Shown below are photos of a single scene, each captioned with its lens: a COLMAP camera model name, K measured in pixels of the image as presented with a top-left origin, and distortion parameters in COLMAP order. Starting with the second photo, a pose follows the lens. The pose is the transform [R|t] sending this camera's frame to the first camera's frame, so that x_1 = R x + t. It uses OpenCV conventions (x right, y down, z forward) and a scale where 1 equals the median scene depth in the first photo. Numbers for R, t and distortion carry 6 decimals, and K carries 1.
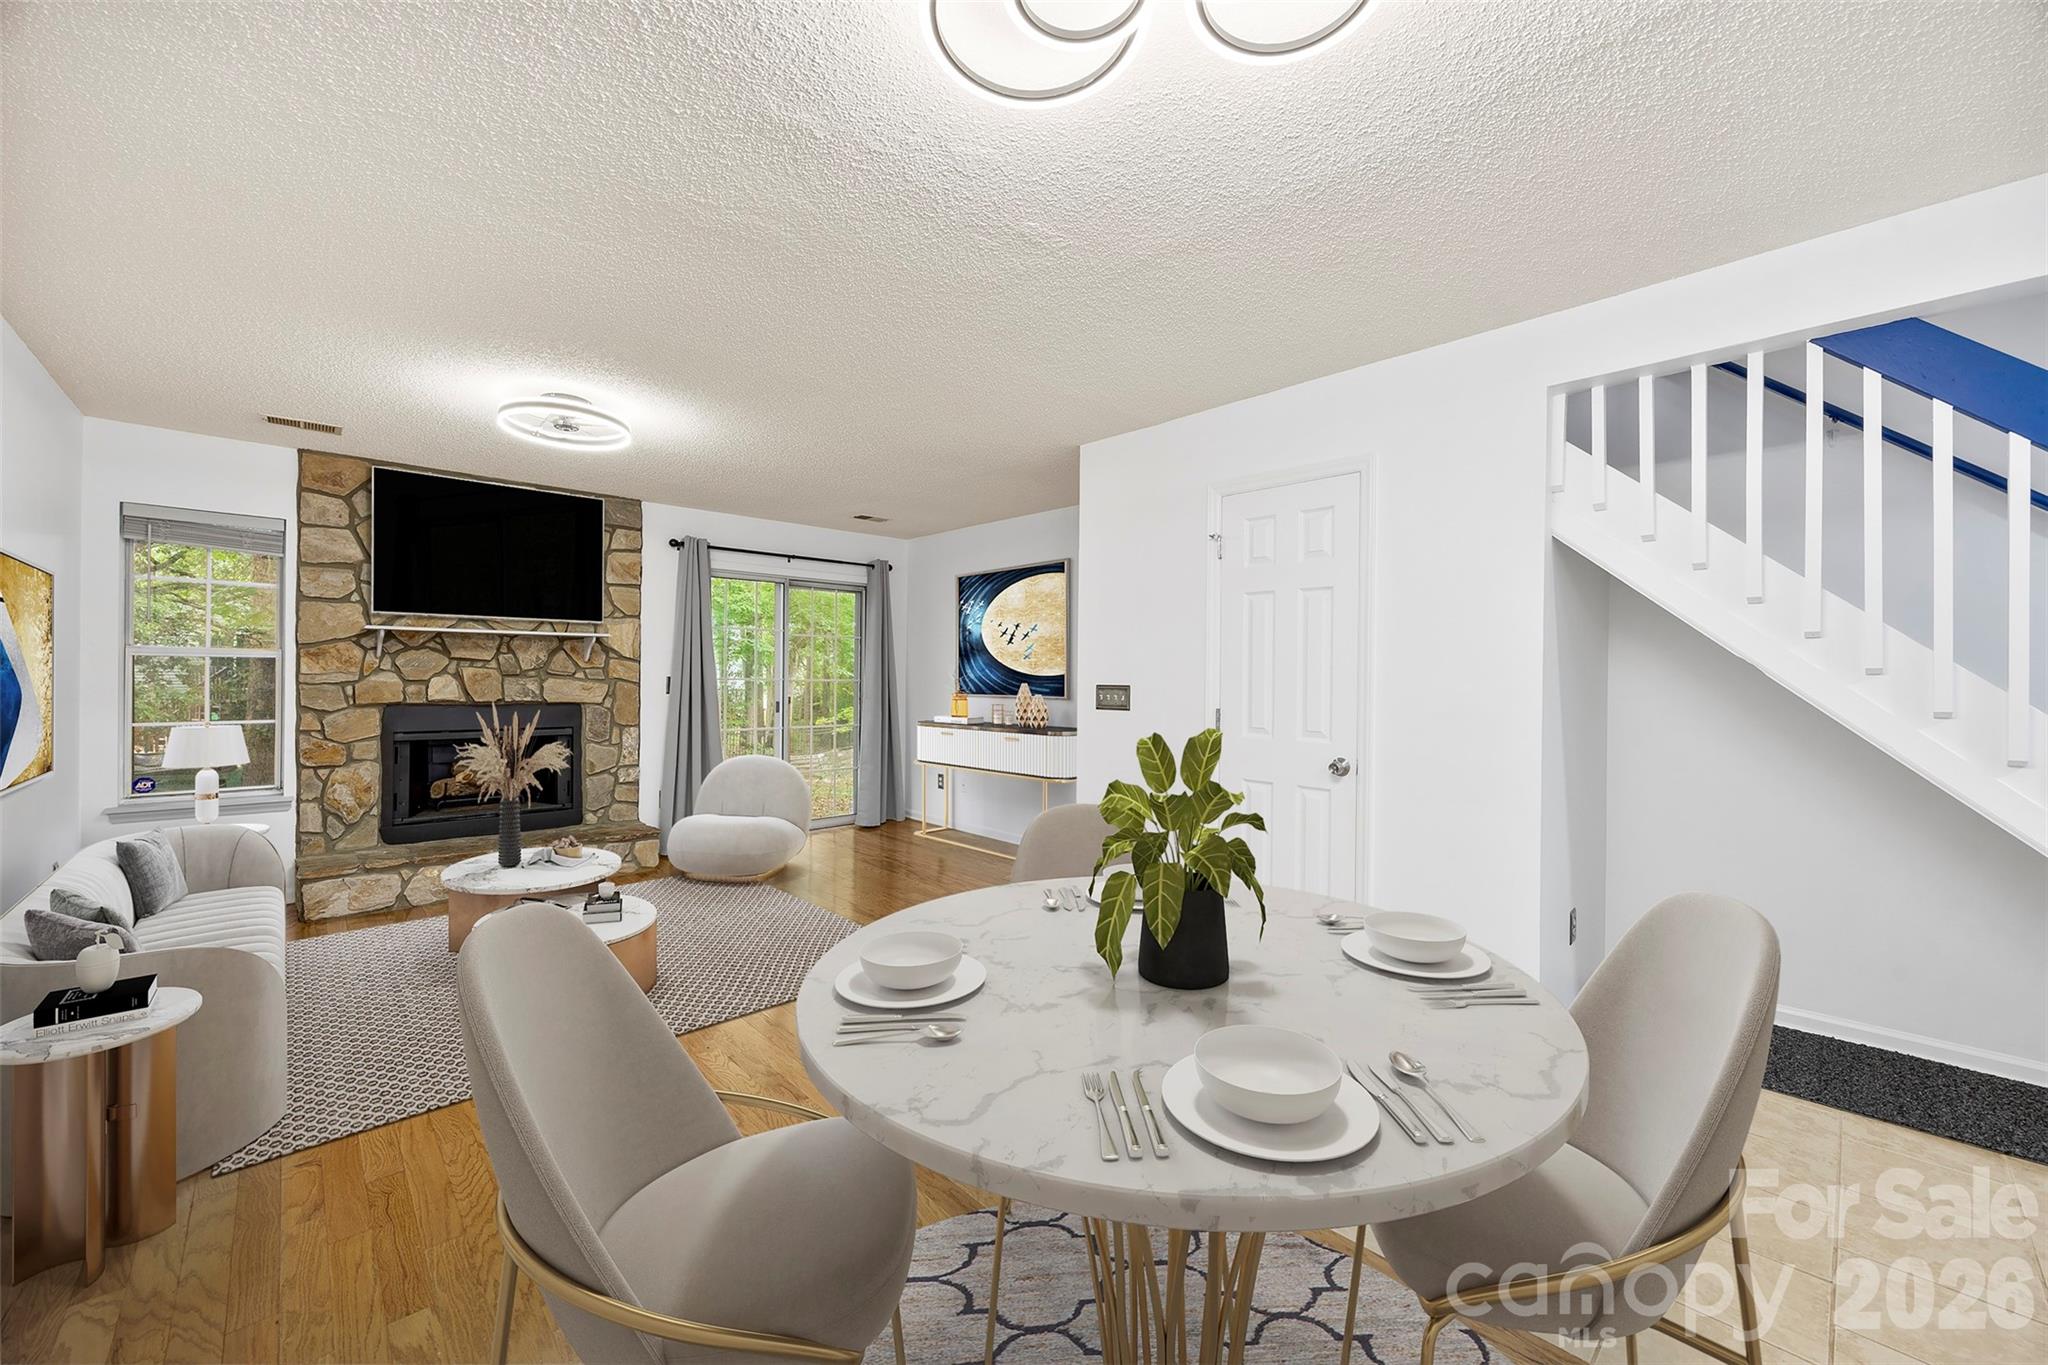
lens RADIAL K [[792.4, 0, 1026.3], [0, 792.4, 680.6], [0, 0, 1]] dist [0.004087, -0.000099]
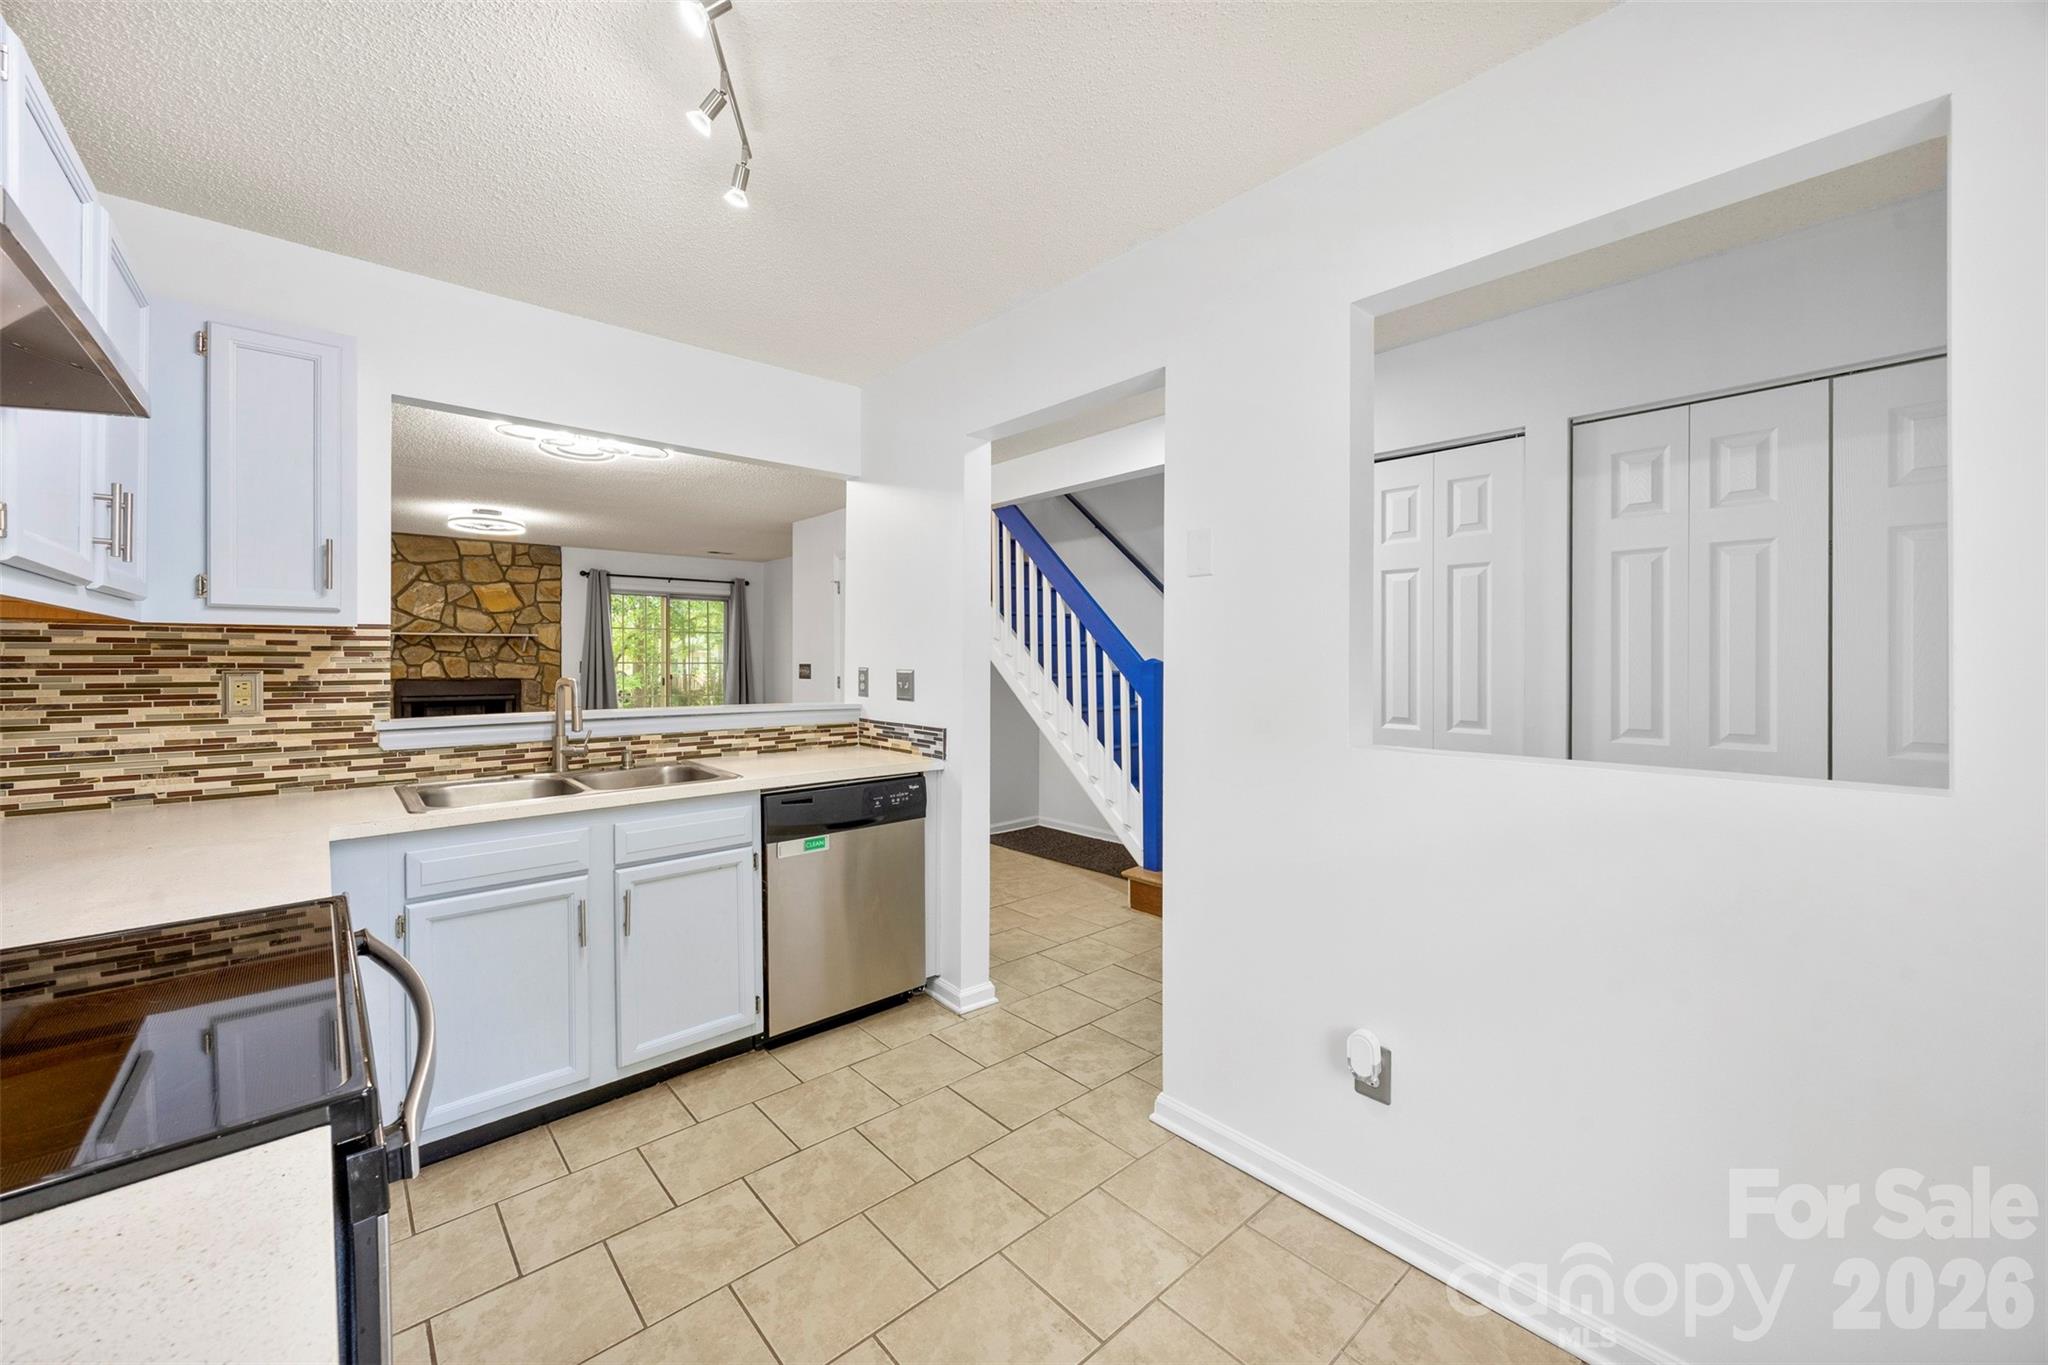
lens RADIAL K [[792.4, 0, 1019.4], [0, 792.4, 660.4], [0, 0, 1]] dist [0.004087, -0.000099]
pose [[0.999335, -0.008285, -0.035512, 0.507885], [0.008213, 0.999964, -0.002175, 0.003909], [0.035529, 0.001882, 0.999367, -0.560134]]
